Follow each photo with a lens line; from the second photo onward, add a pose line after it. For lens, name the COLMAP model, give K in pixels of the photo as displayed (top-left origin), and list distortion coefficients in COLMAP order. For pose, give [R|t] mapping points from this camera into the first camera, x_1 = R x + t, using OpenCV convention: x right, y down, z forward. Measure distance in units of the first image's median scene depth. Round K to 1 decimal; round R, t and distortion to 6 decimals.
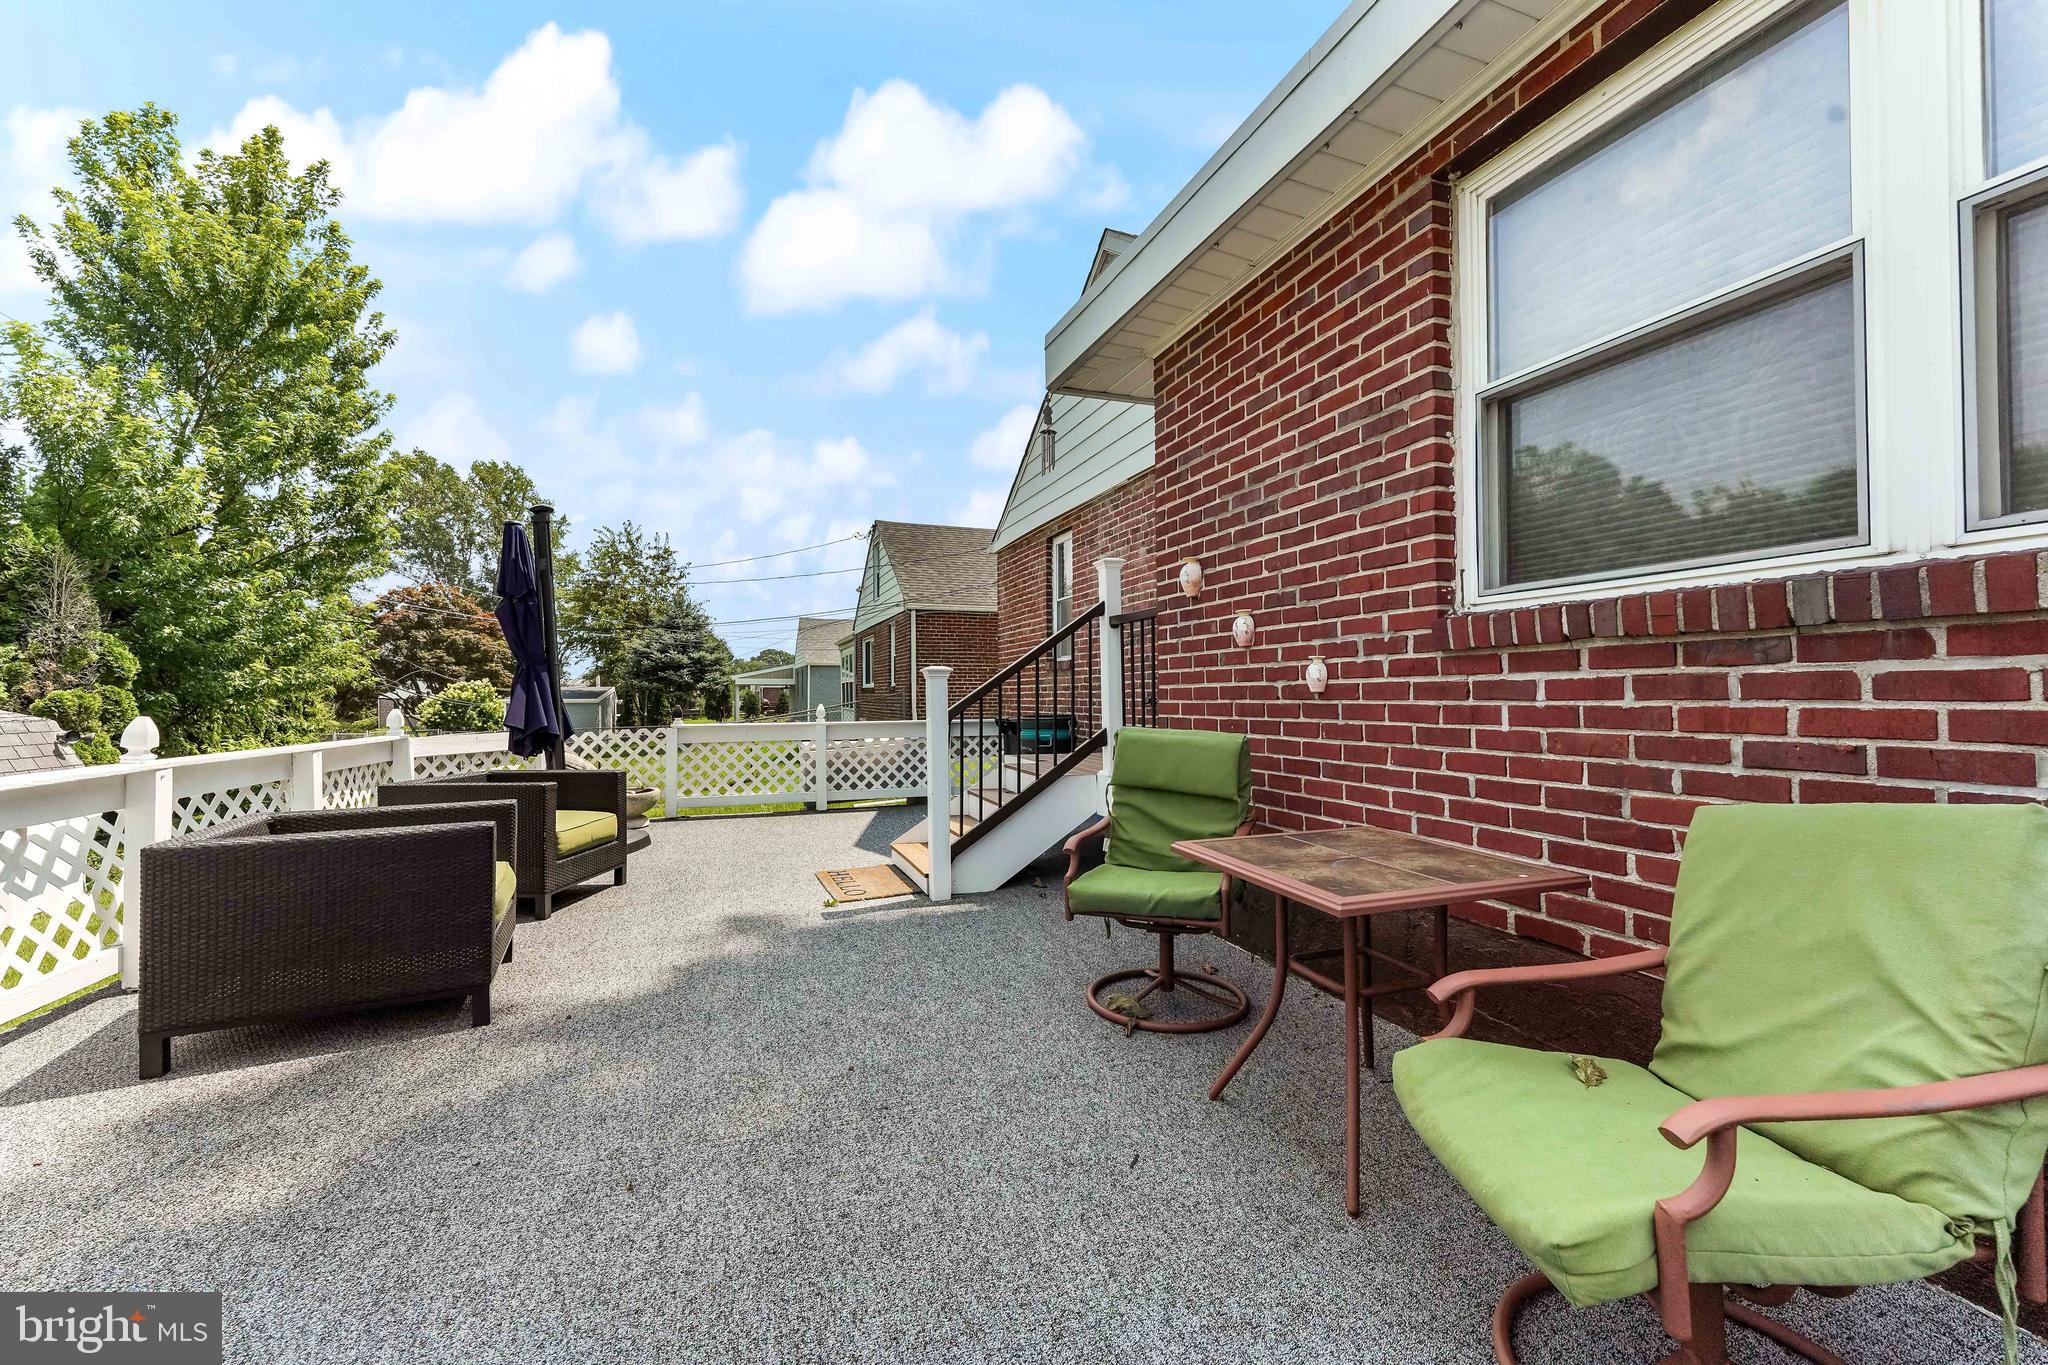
lens RADIAL K [[823.0, 0, 1029.7], [0, 823.0, 685.6], [0, 0, 1]] dist [-0.000277, 0.000004]
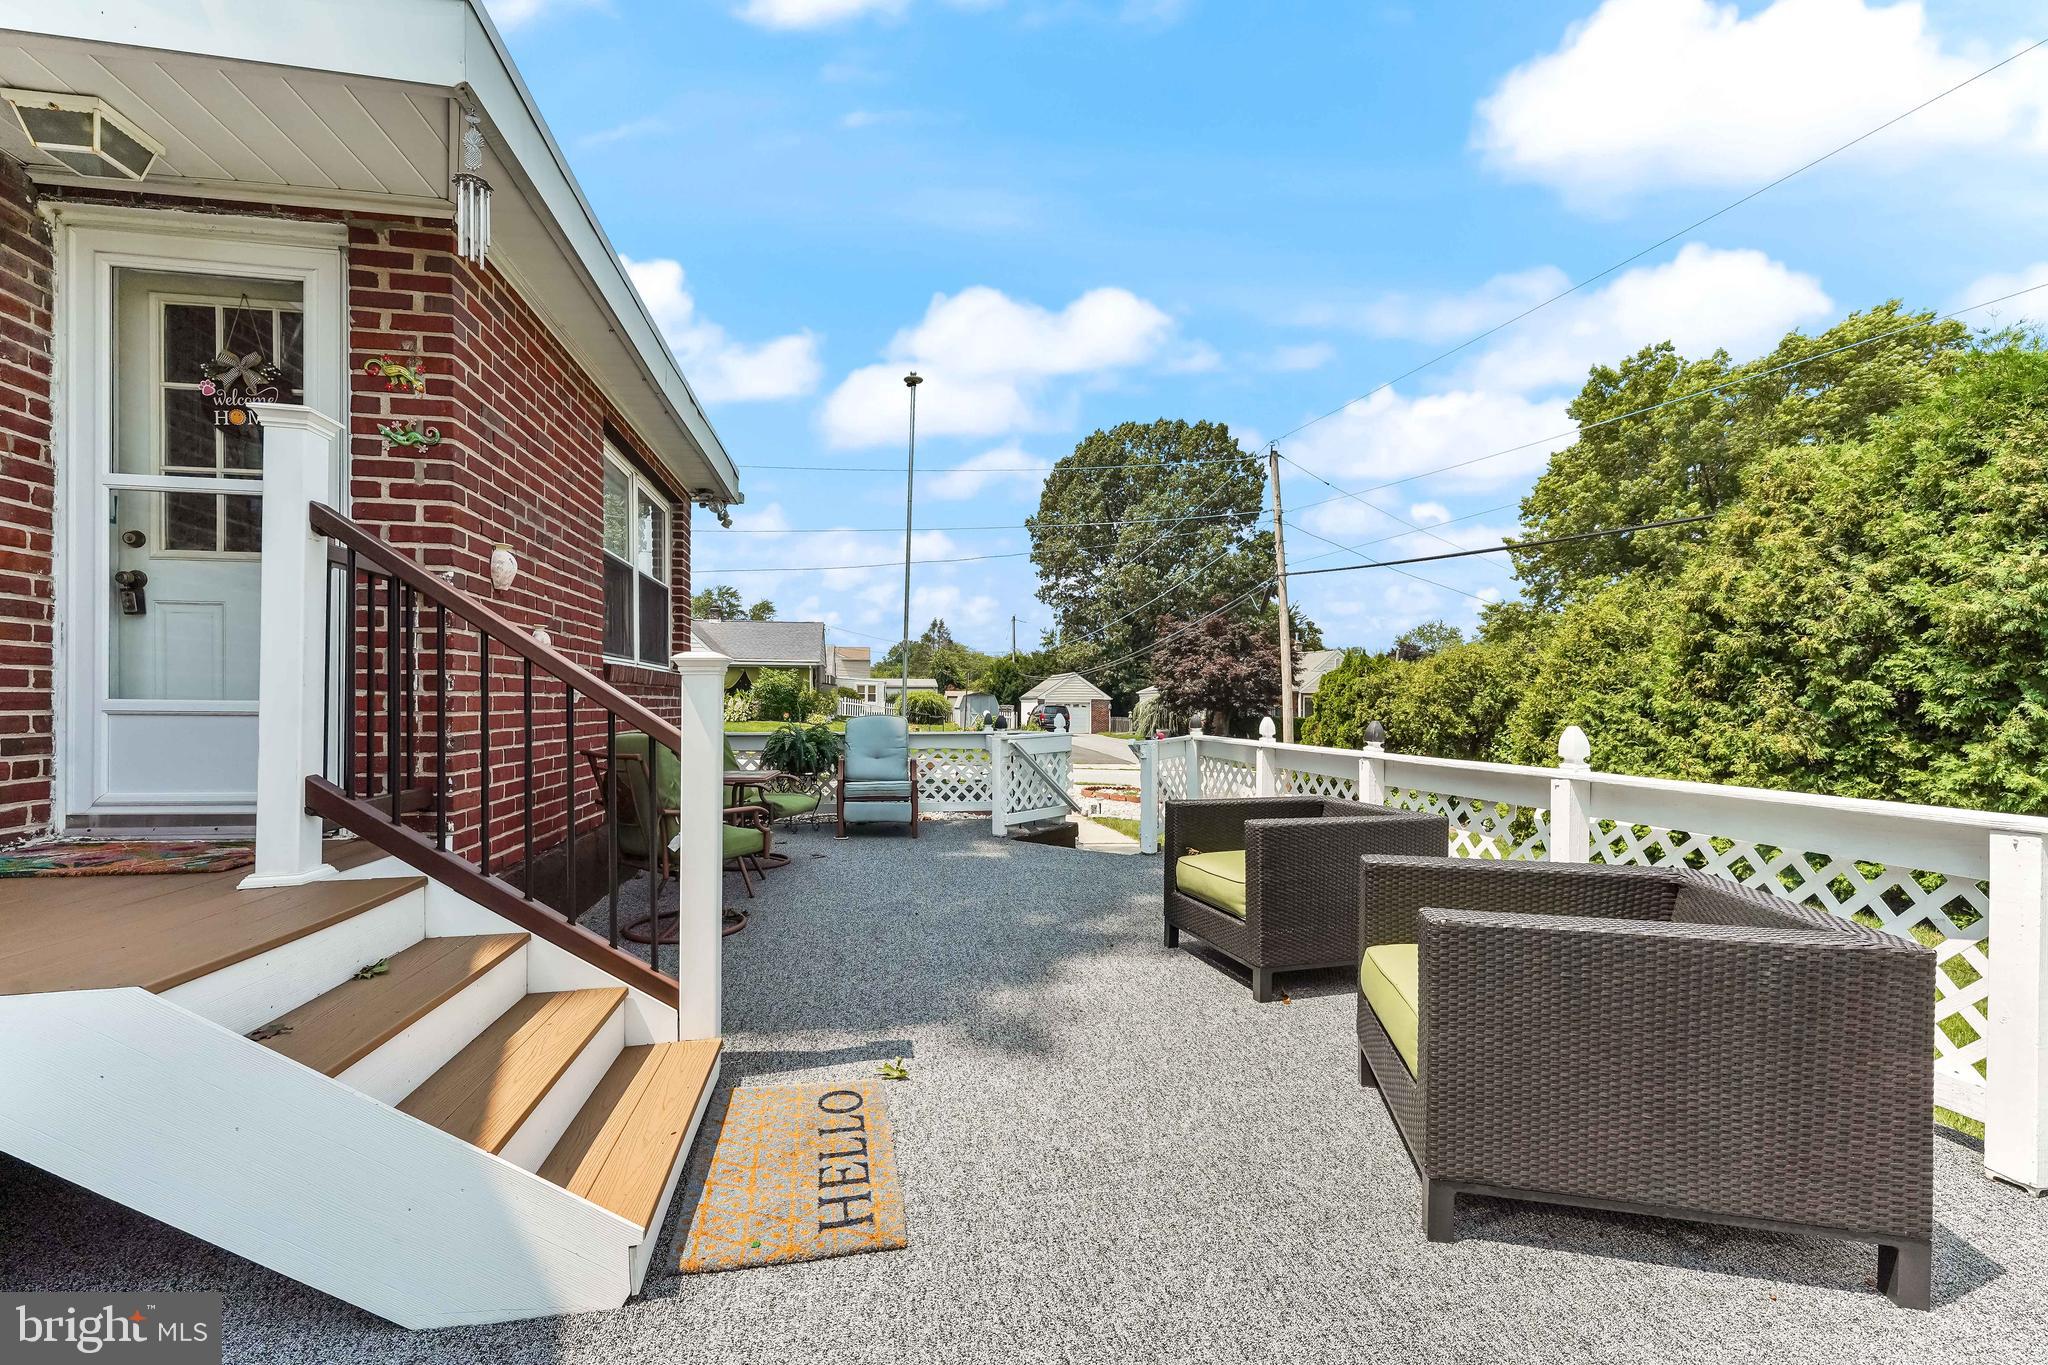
lens RADIAL K [[840.7, 0, 1003.8], [0, 840.7, 707.9], [0, 0, 1]] dist [0.002863, 0.000249]
pose [[-0.980428, -0.000937, 0.196875, -0.616139], [-0.002521, 0.999966, -0.007794, 0.024774], [-0.196861, -0.008138, -0.980398, 2.224219]]
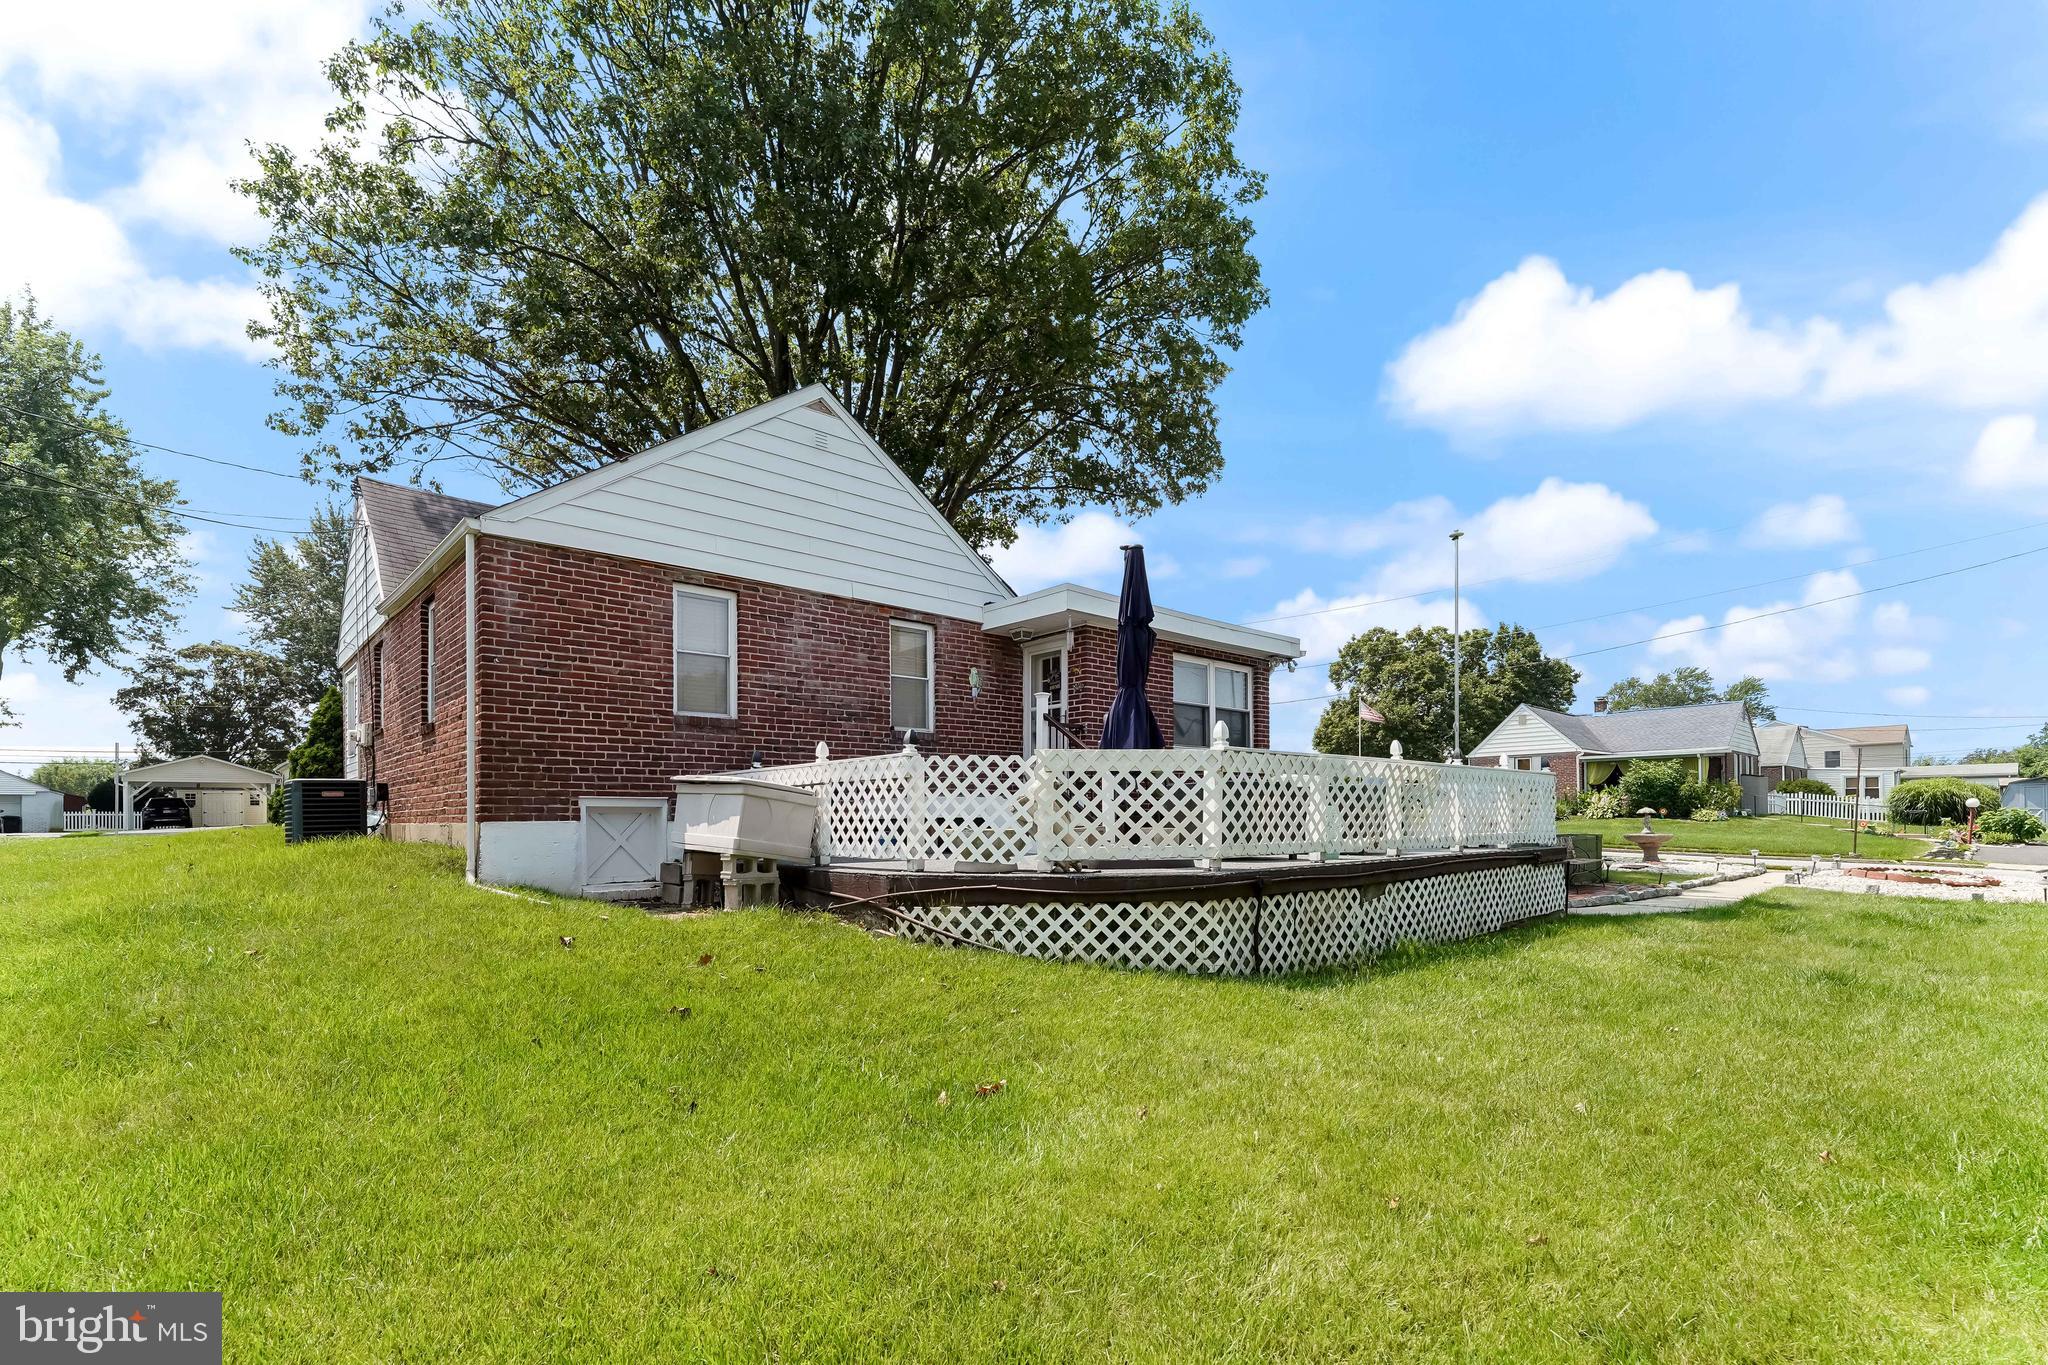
lens RADIAL K [[895.7, 0, 1018.3], [0, 895.7, 813.9], [0, 0, 1]] dist [0.000859, 0.000081]
pose [[-0.364467, 0.013159, 0.931123, -3.153367], [-0.001930, 0.999887, -0.014886, 0.293482], [-0.931214, -0.007223, -0.364400, 3.011344]]
